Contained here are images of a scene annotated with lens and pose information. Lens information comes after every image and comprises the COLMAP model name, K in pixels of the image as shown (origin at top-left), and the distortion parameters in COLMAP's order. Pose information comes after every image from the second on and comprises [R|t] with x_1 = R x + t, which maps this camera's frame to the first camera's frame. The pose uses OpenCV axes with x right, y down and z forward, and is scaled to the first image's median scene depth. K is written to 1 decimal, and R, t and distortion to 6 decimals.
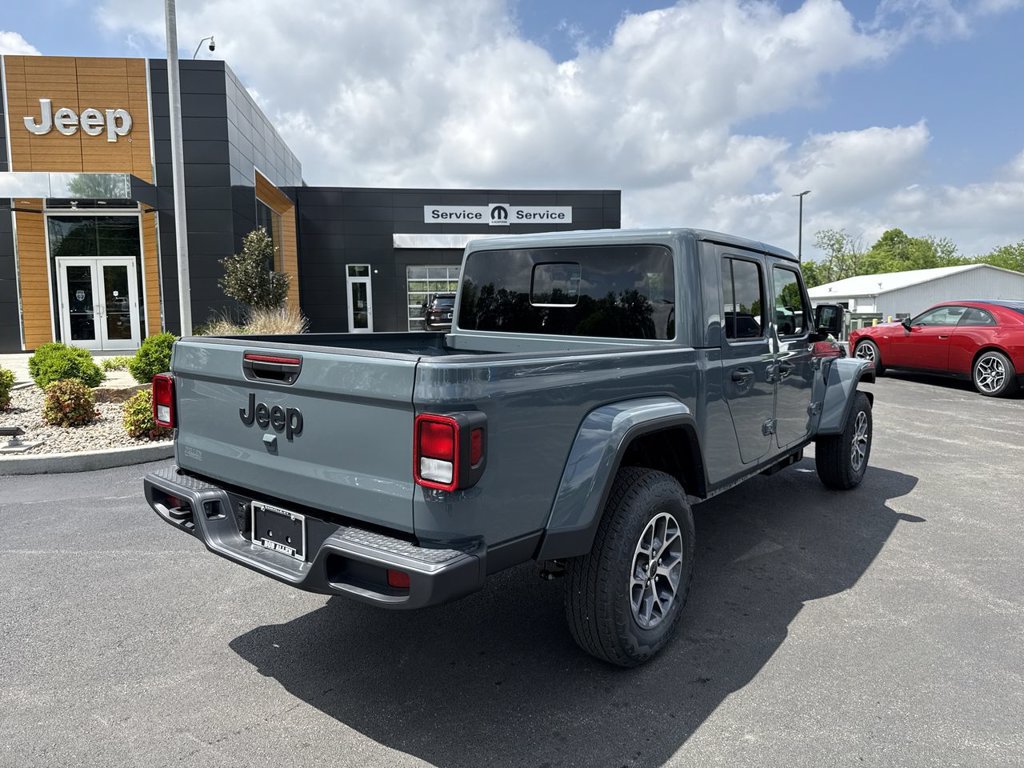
lens RADIAL K [[727.9, 0, 504.7], [0, 727.9, 382.2], [0, 0, 1]] dist [0.085580, -0.121461]
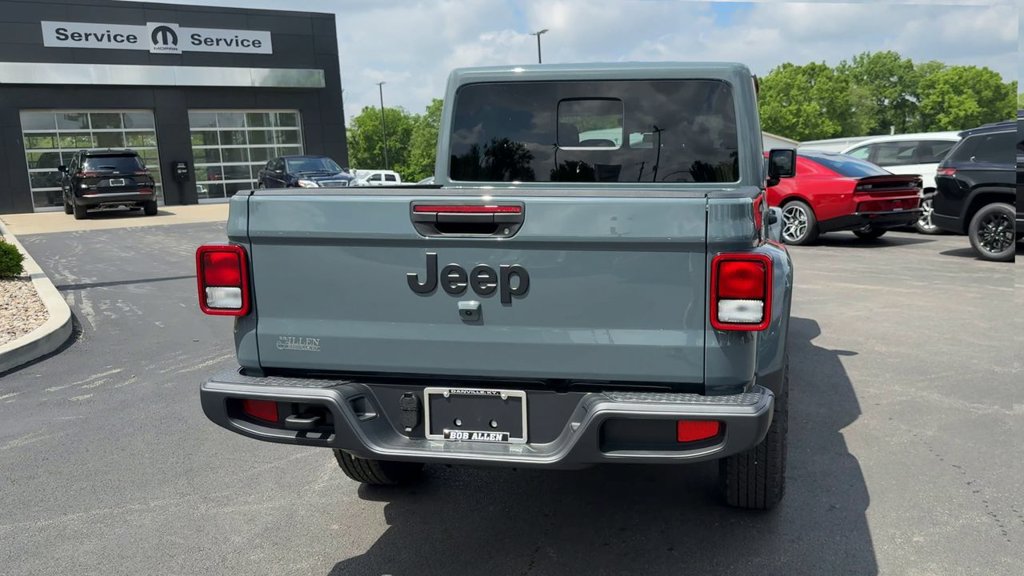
lens RADIAL K [[901.8, 0, 602.9], [0, 901.8, 328.0], [0, 0, 1]] dist [0.078195, -0.117700]
pose [[0.886640, -0.100236, 0.451466, -0.129552], [0.067733, 0.993847, 0.087637, 0.004377], [-0.457472, -0.047123, 0.887974, 0.004747]]
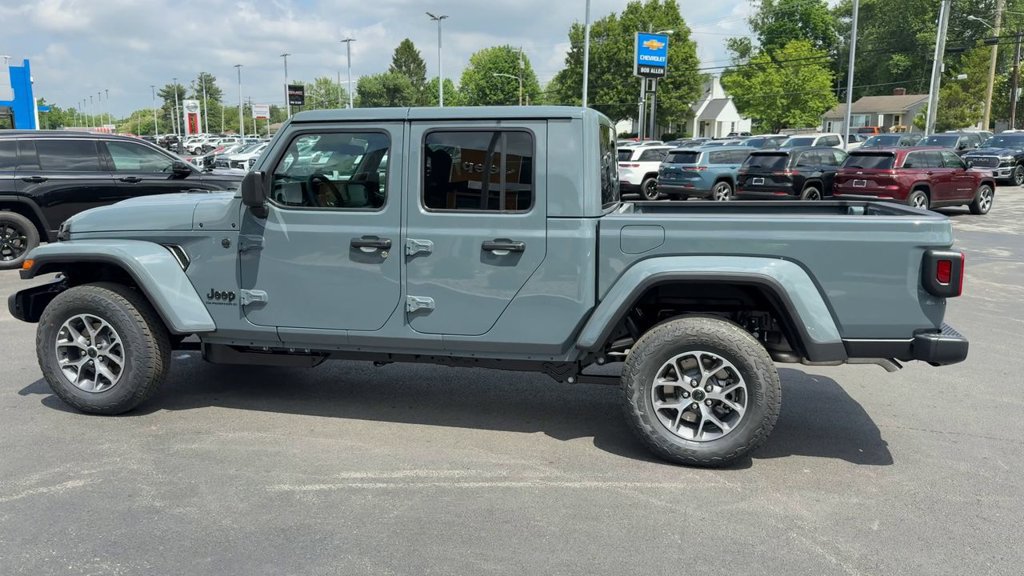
lens RADIAL K [[763.4, 0, 532.7], [0, 763.4, 277.9], [0, 0, 1]] dist [0.088418, -0.147403]
pose [[-0.470700, -0.153768, 0.868790, -0.291461], [0.082704, 0.972670, 0.216962, -0.070101], [-0.878408, 0.173977, -0.445119, 0.509913]]
